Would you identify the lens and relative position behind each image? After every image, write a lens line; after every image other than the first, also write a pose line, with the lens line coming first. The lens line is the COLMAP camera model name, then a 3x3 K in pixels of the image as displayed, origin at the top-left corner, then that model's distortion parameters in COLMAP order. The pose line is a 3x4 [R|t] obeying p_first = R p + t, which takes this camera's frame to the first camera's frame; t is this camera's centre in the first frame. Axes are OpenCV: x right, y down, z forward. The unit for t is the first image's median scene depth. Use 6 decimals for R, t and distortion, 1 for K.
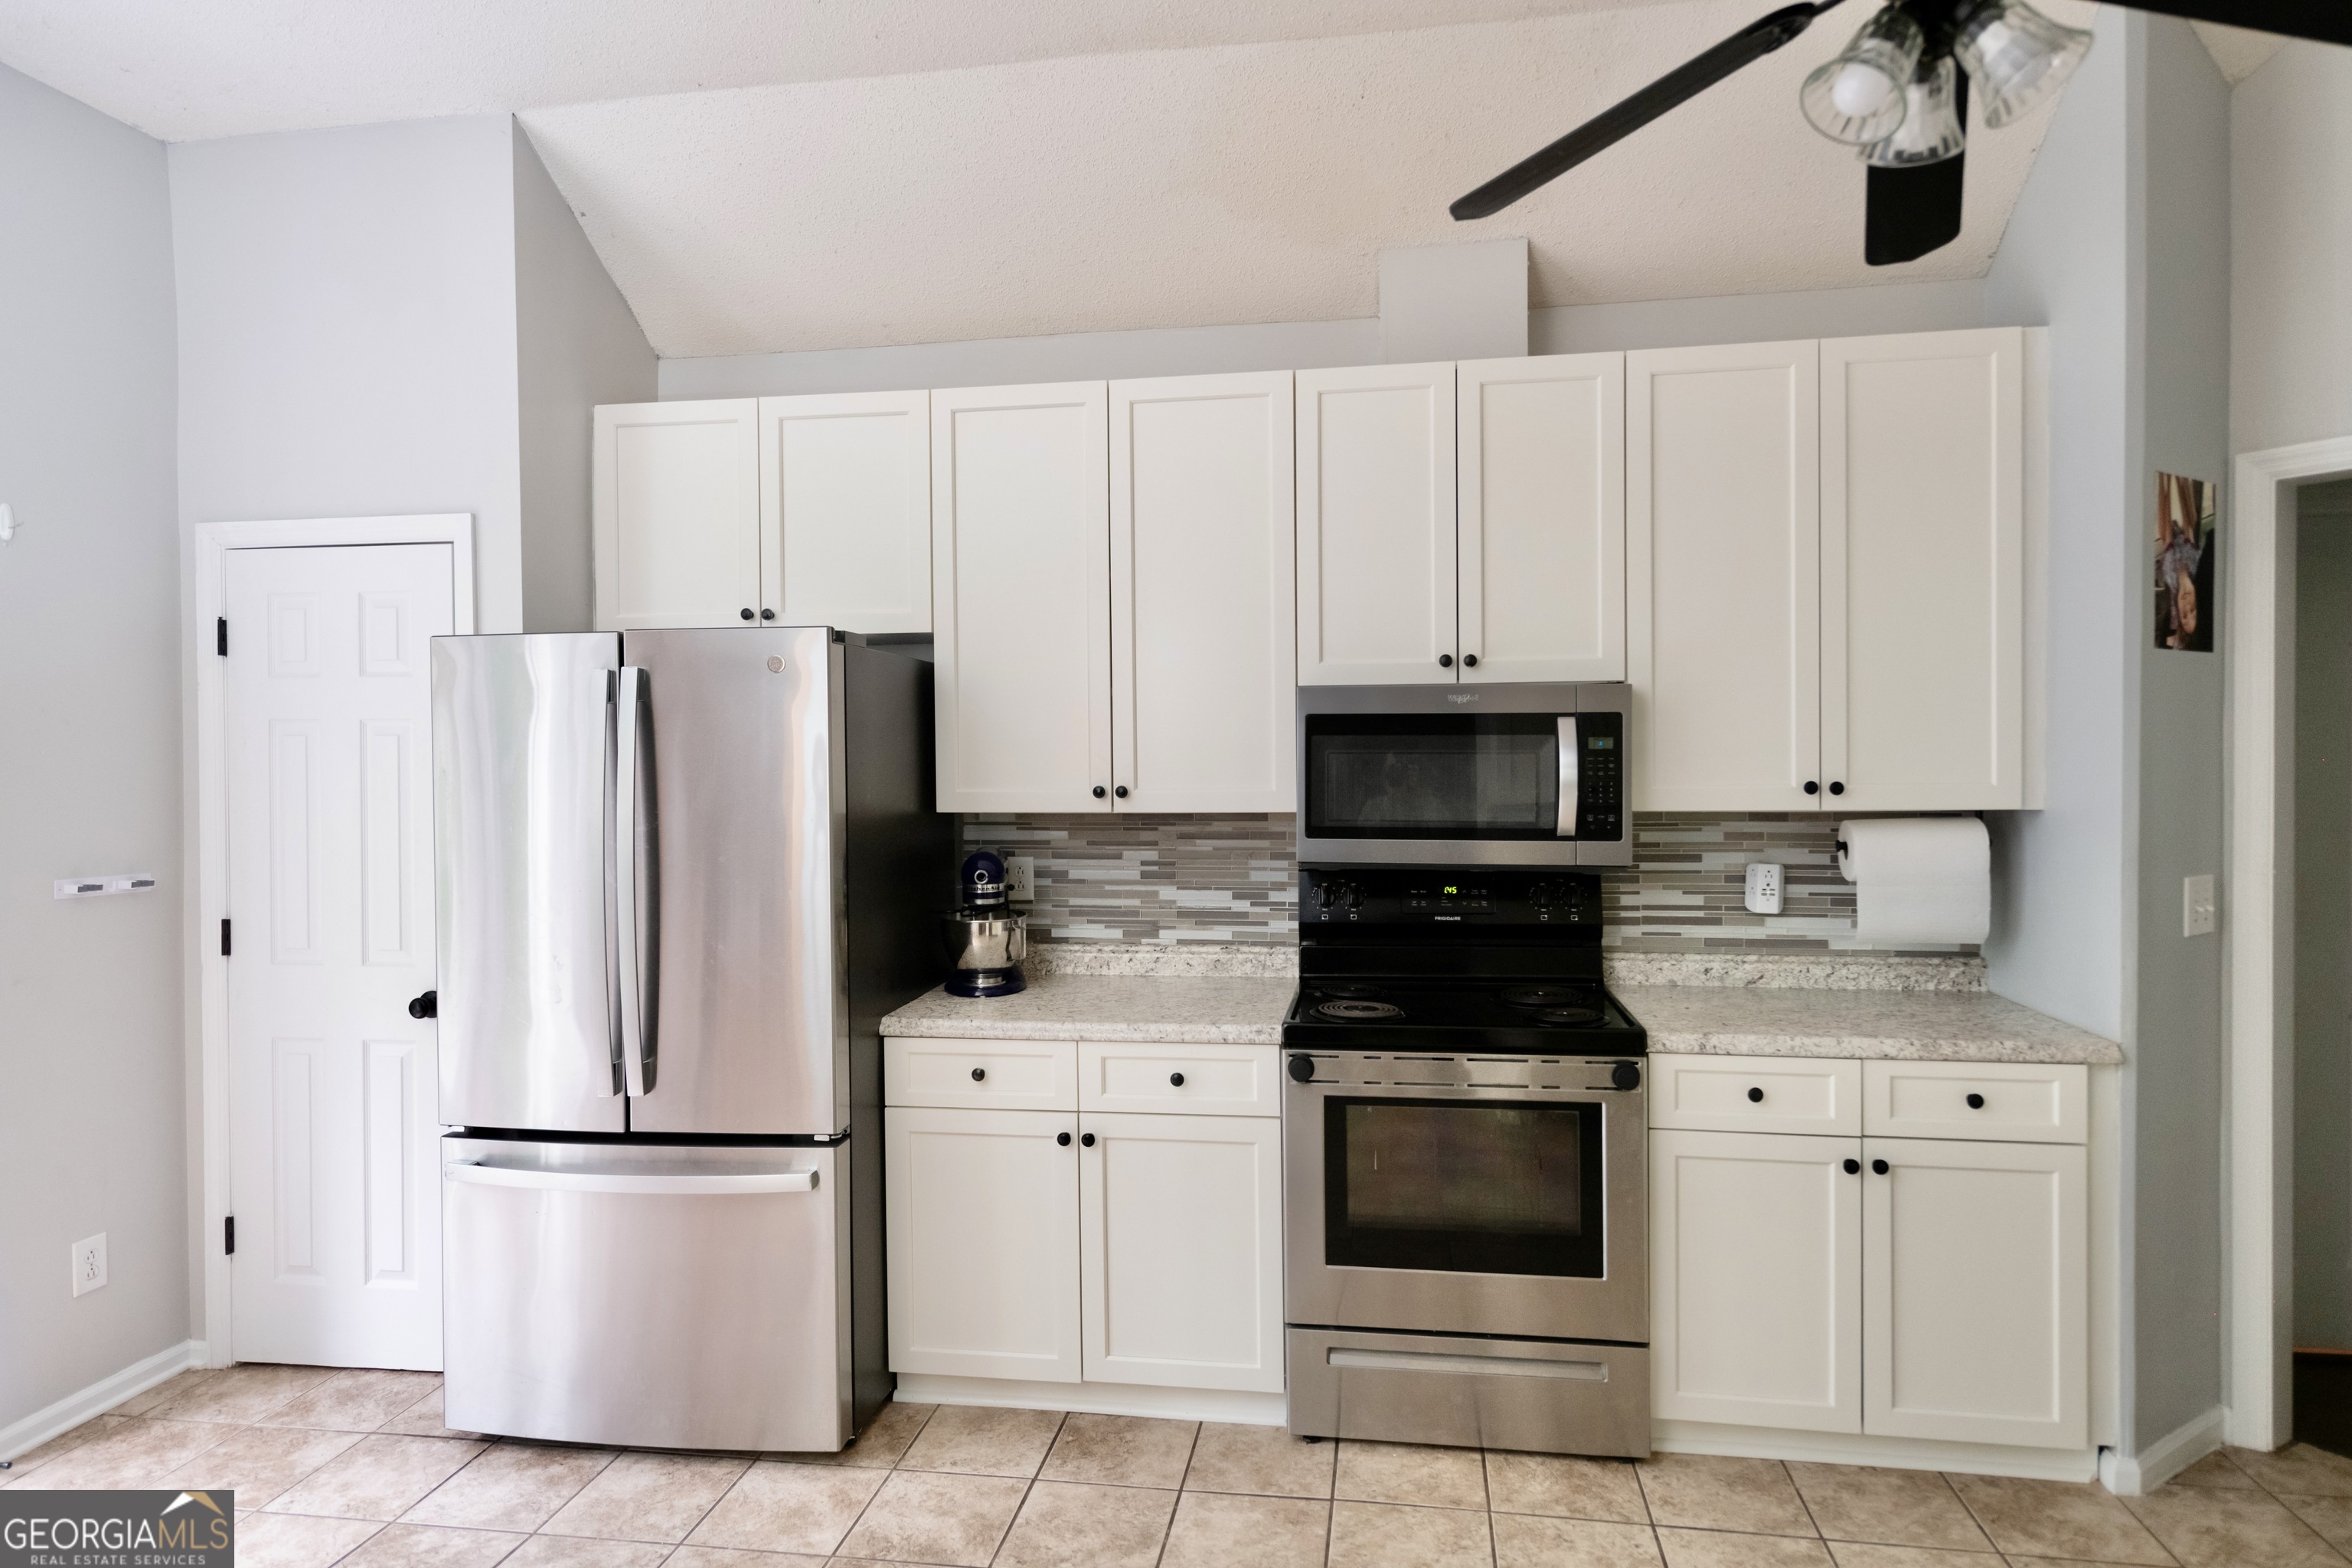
lens RADIAL K [[1313.8, 0, 1176.0], [0, 1313.8, 784.0], [0, 0, 1]] dist [0.003516, 0.000284]
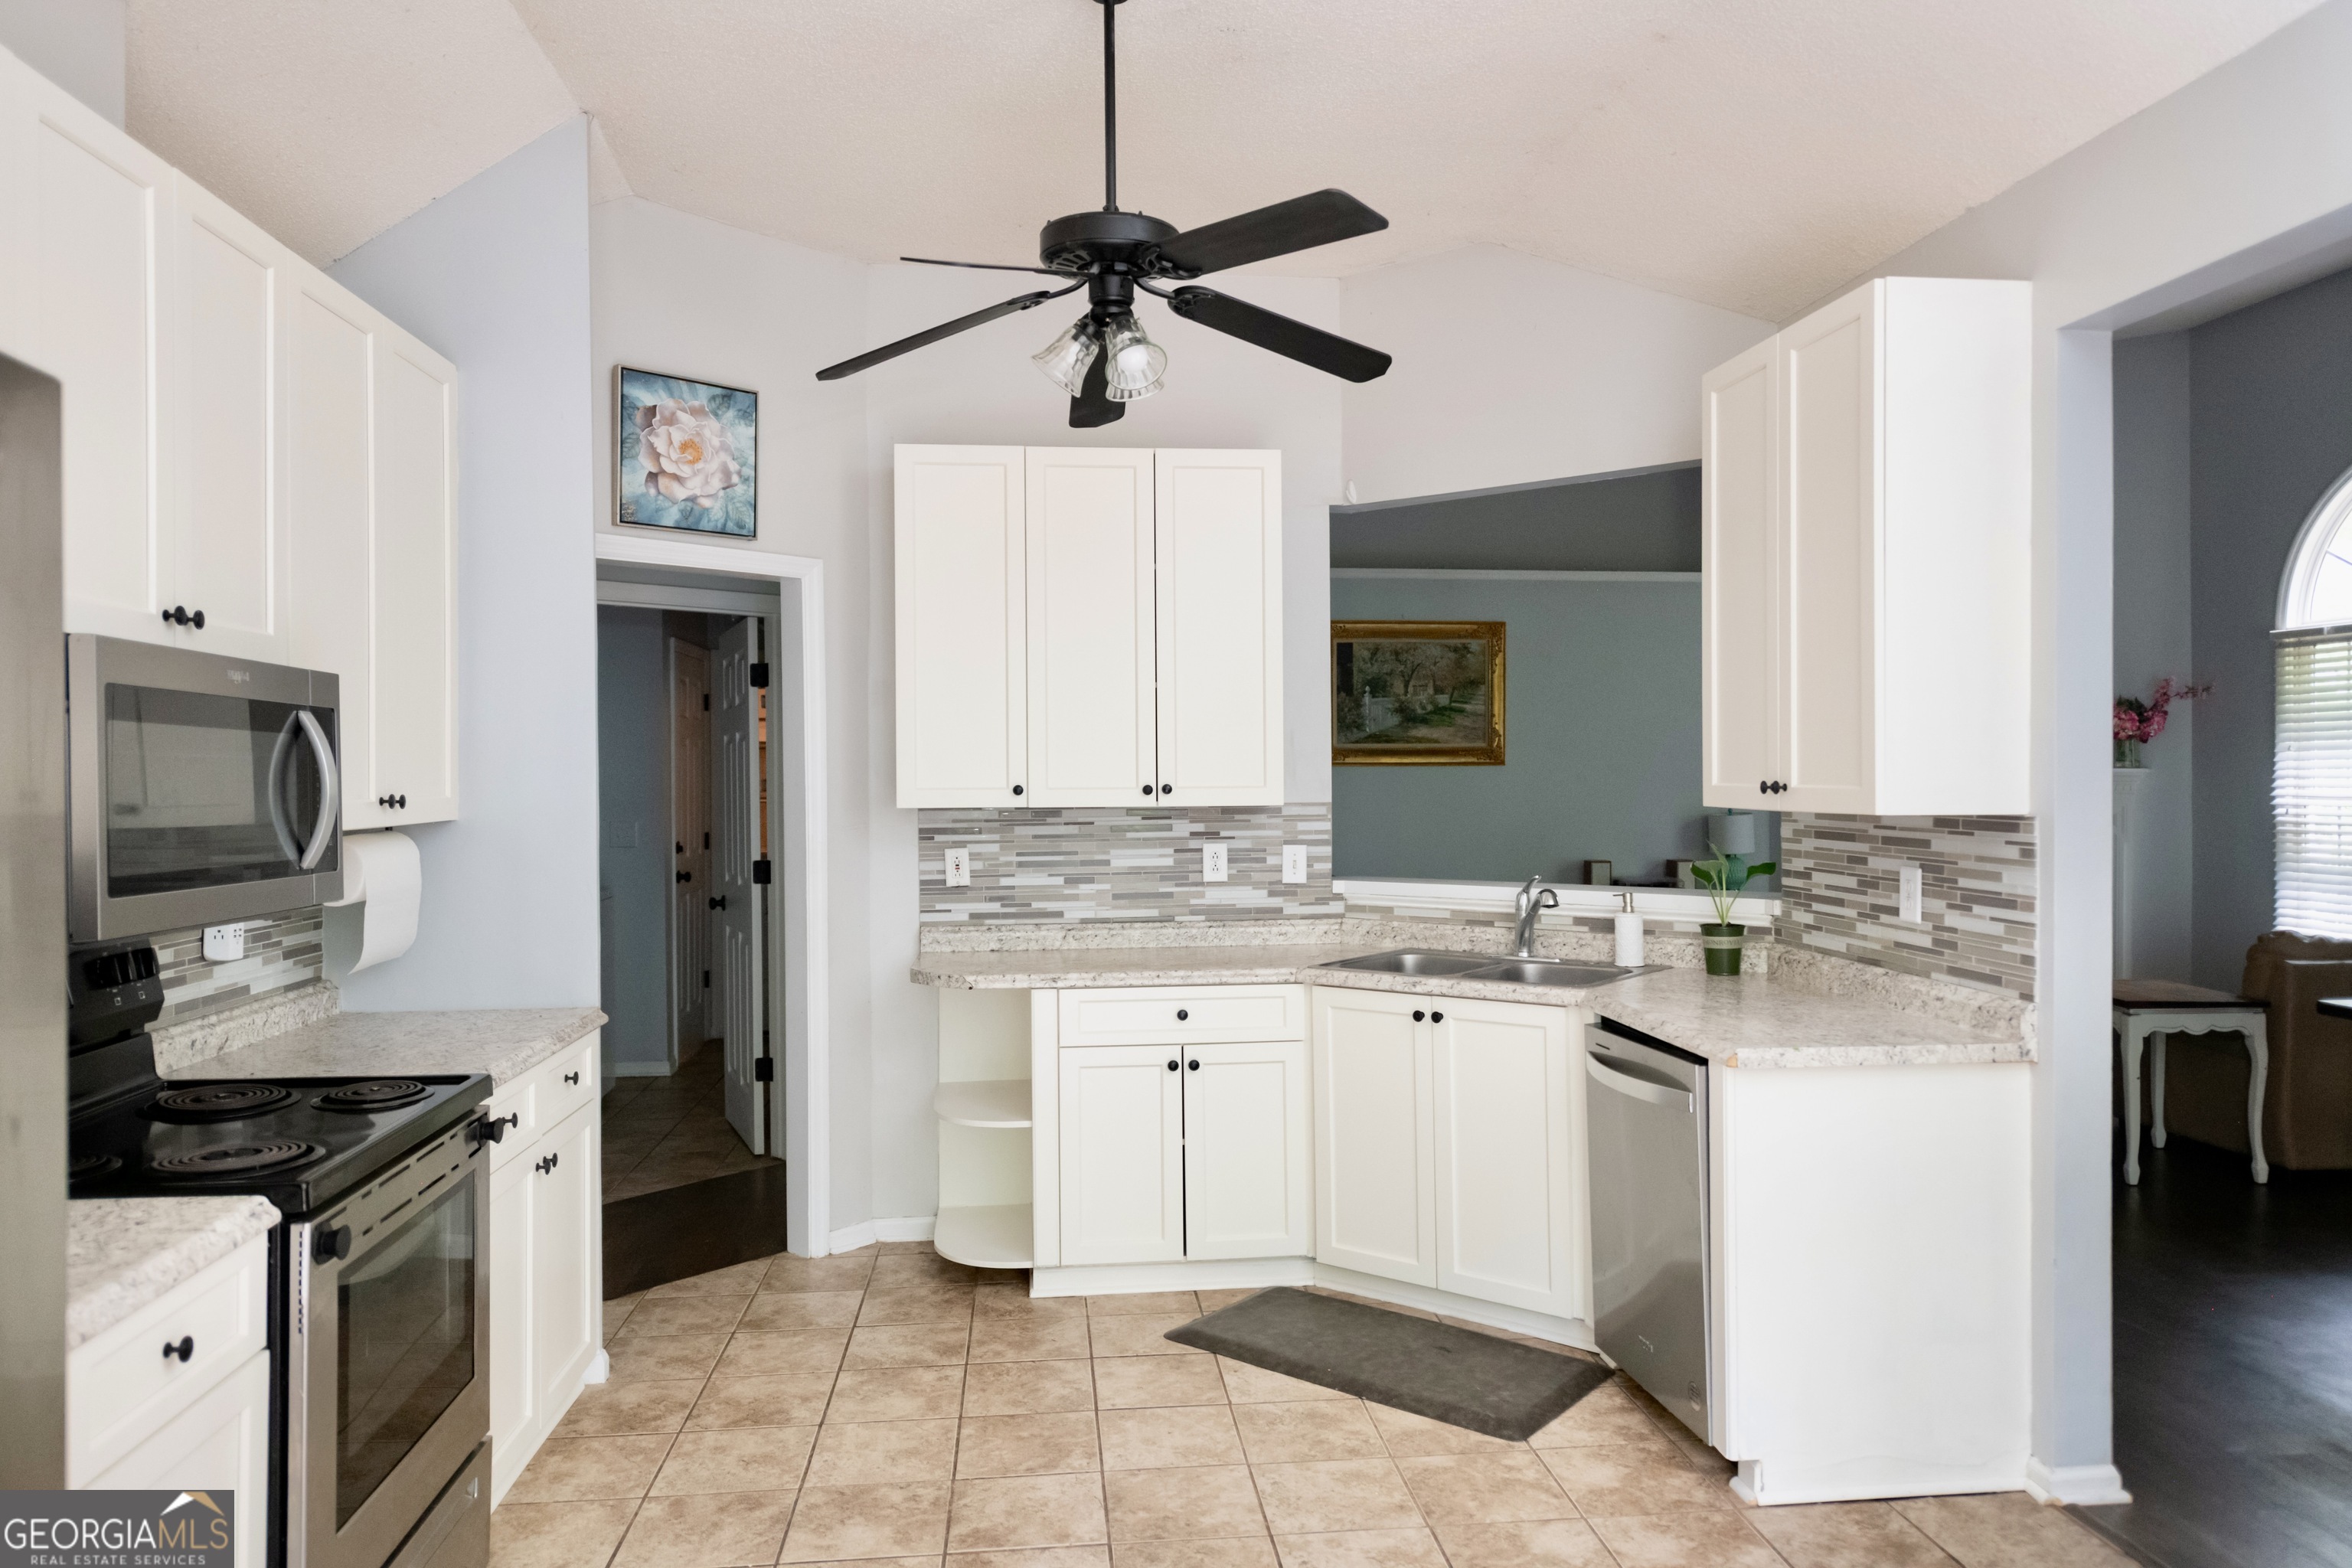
lens RADIAL K [[1600.7, 0, 1182.1], [0, 1600.7, 786.3], [0, 0, 1]] dist [0.030475, -0.004029]
pose [[-0.270702, 0.002659, 0.962659, -0.747374], [0.023297, 0.999721, 0.003790, 0.000215], [-0.962381, 0.023453, -0.270689, 0.770102]]
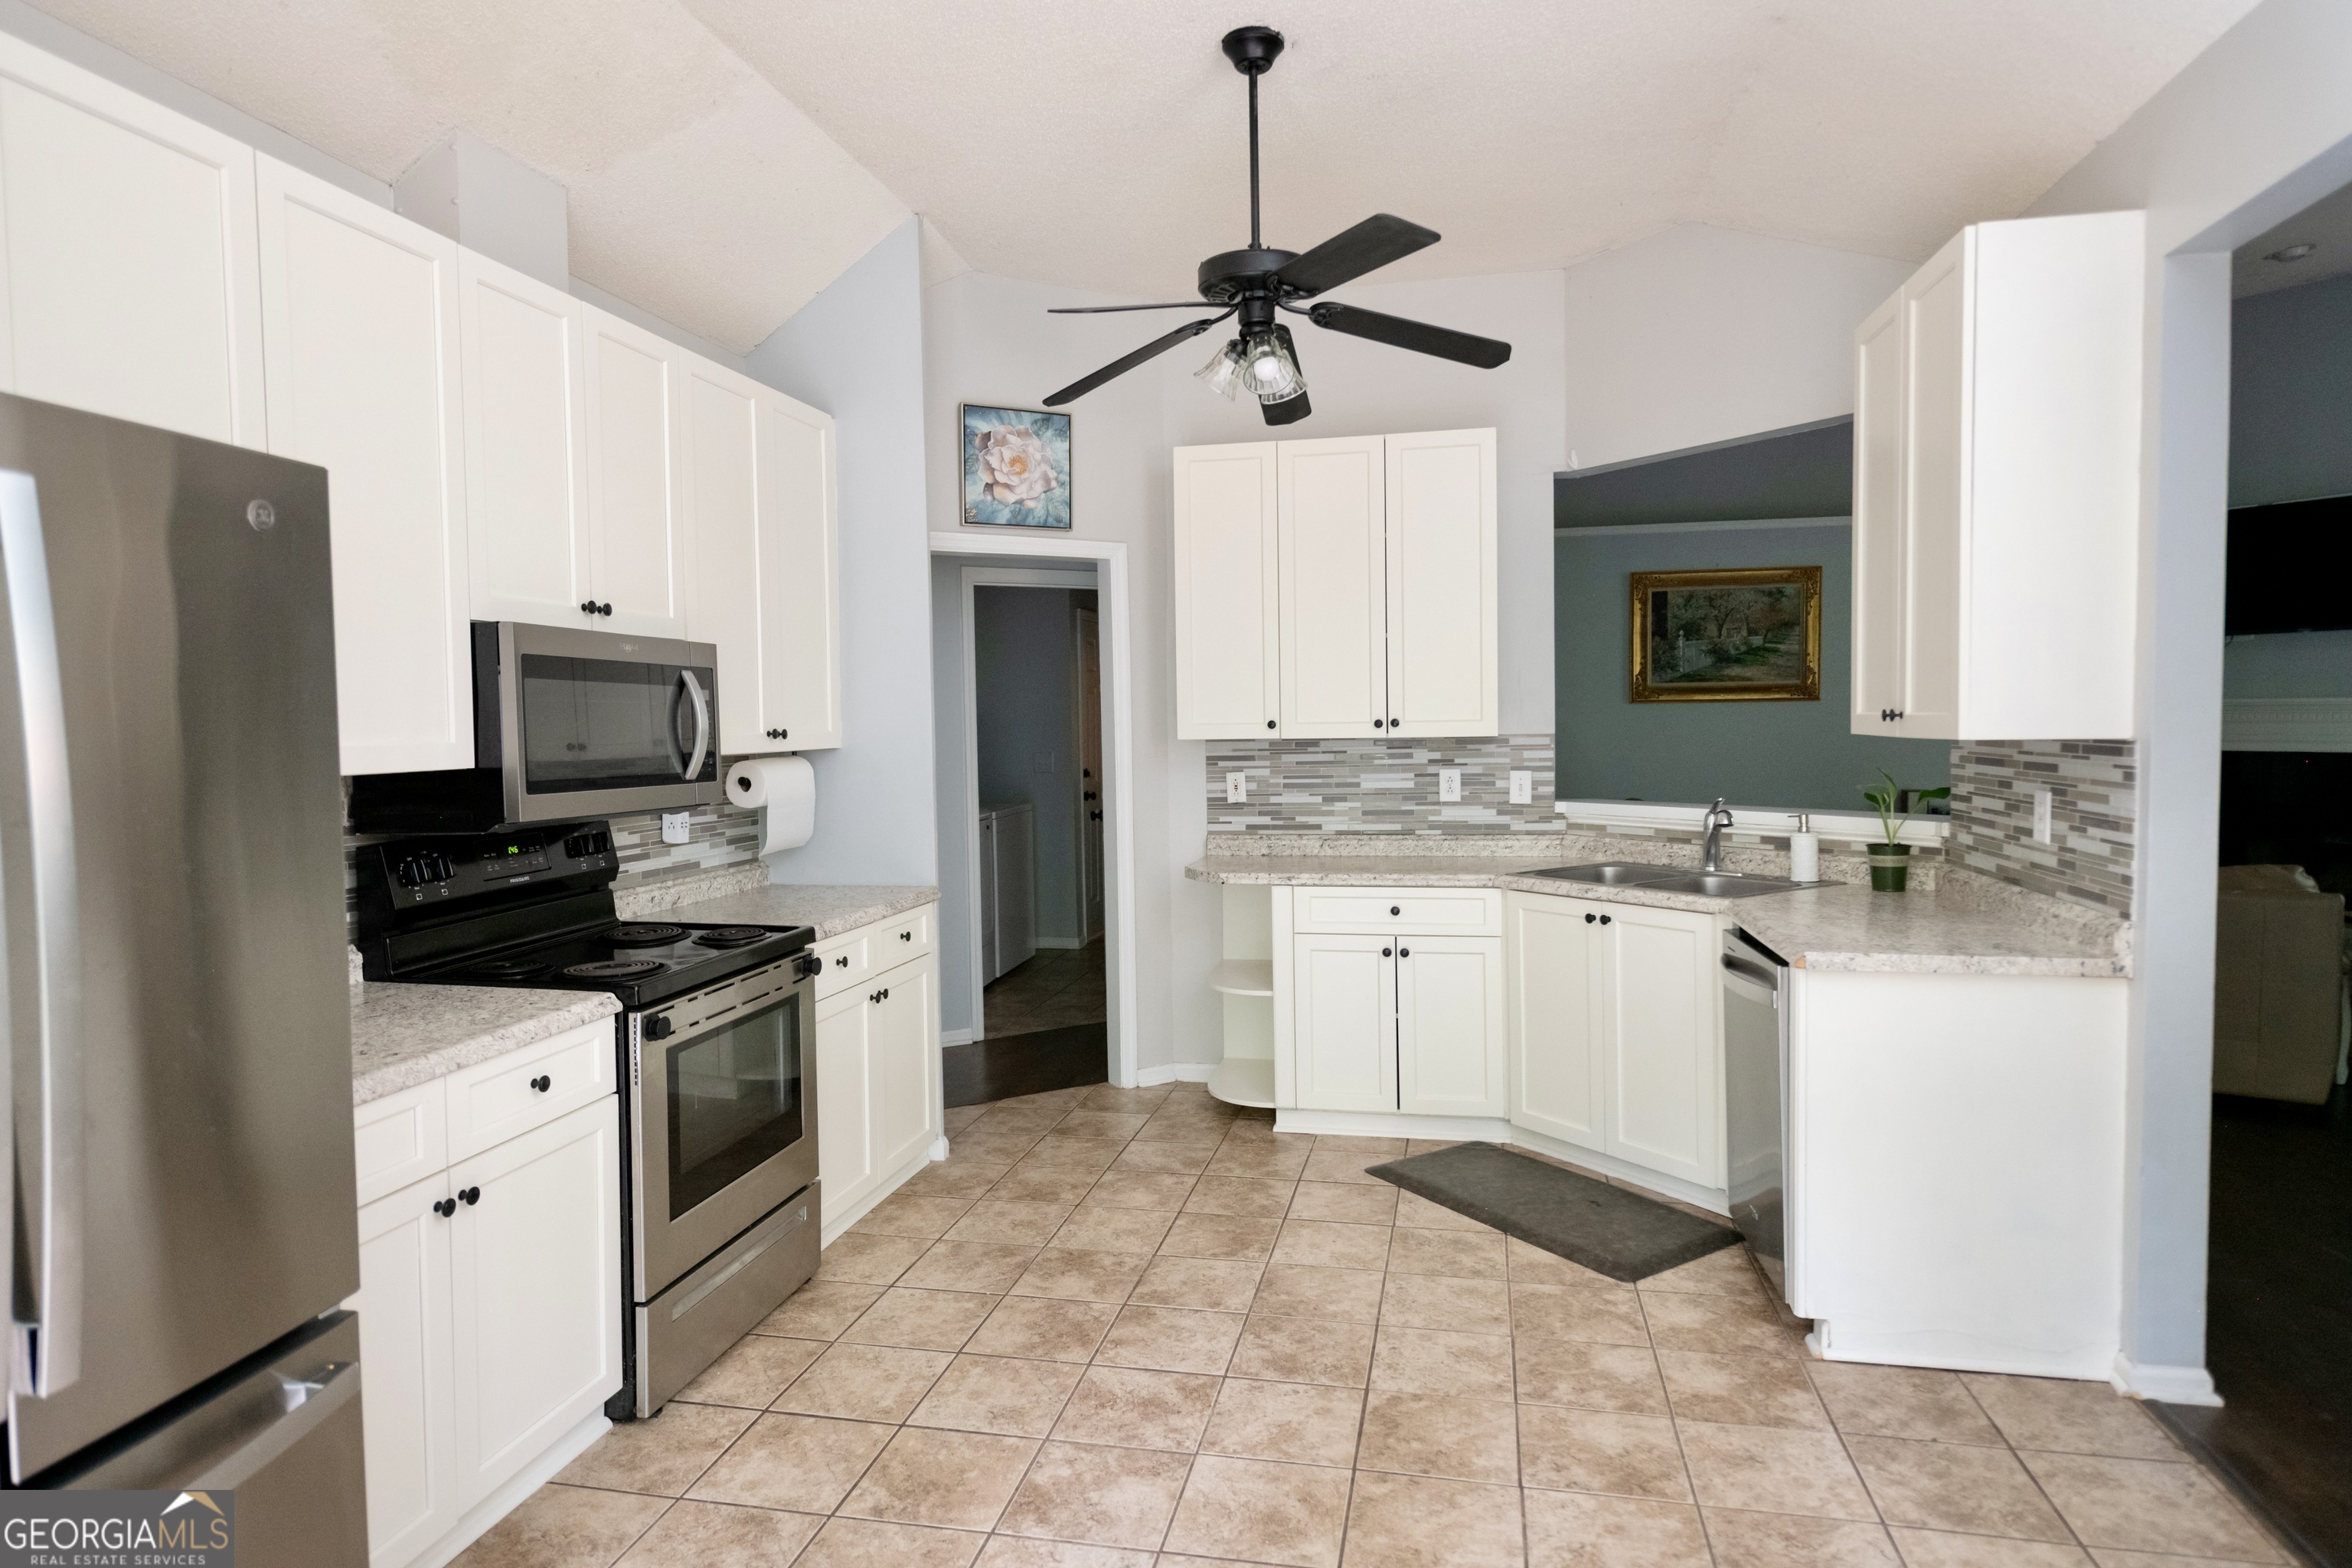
lens RADIAL K [[1361.7, 0, 1170.6], [0, 1361.7, 786.9], [0, 0, 1]] dist [0.025912, -0.002222]
pose [[0.046127, -0.040778, 0.998103, -0.837676], [0.029566, 0.998784, 0.039440, 0.012700], [-0.998498, 0.027691, 0.047277, 0.547112]]
